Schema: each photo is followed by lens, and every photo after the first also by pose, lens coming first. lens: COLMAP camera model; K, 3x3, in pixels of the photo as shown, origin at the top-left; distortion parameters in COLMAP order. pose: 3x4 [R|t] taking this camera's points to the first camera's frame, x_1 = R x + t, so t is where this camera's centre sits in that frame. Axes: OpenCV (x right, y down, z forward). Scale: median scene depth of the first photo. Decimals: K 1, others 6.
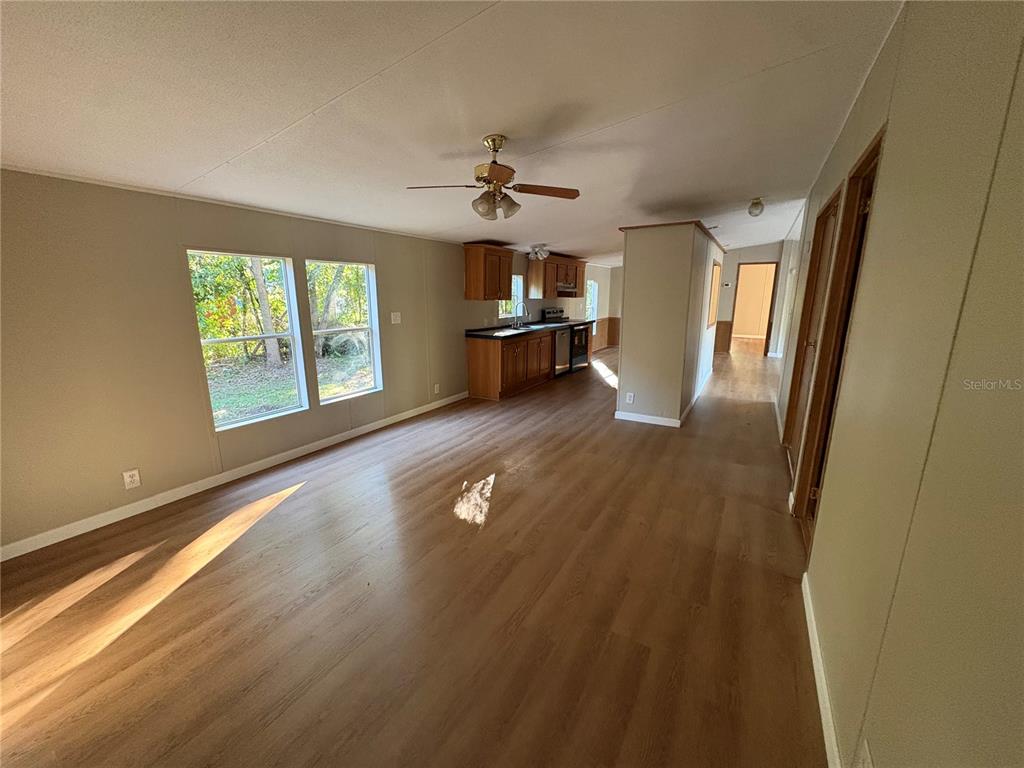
lens RADIAL K [[404.2, 0, 512.8], [0, 404.2, 380.3], [0, 0, 1]] dist [0.002288, 0.000077]
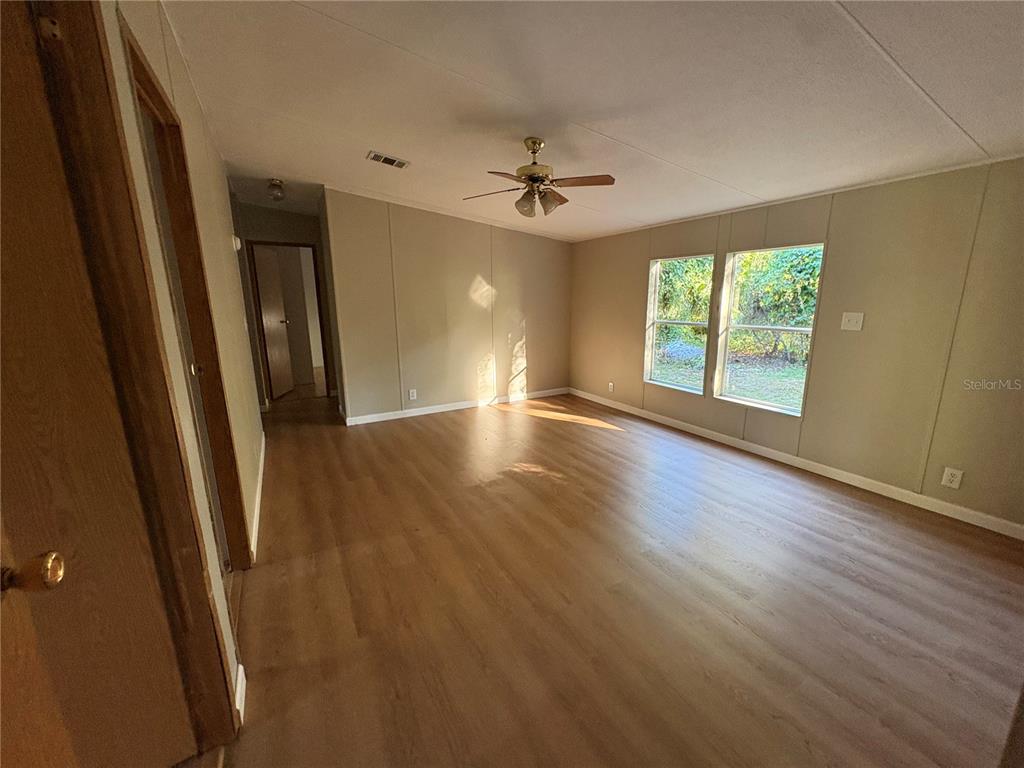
lens RADIAL K [[404.2, 0, 512.8], [0, 404.2, 380.3], [0, 0, 1]] dist [0.002288, 0.000077]
pose [[-0.494839, 0.180550, -0.850021, 0.614514], [-0.172097, 0.938441, 0.299517, -0.190054], [0.851773, 0.294499, -0.433306, 0.972812]]
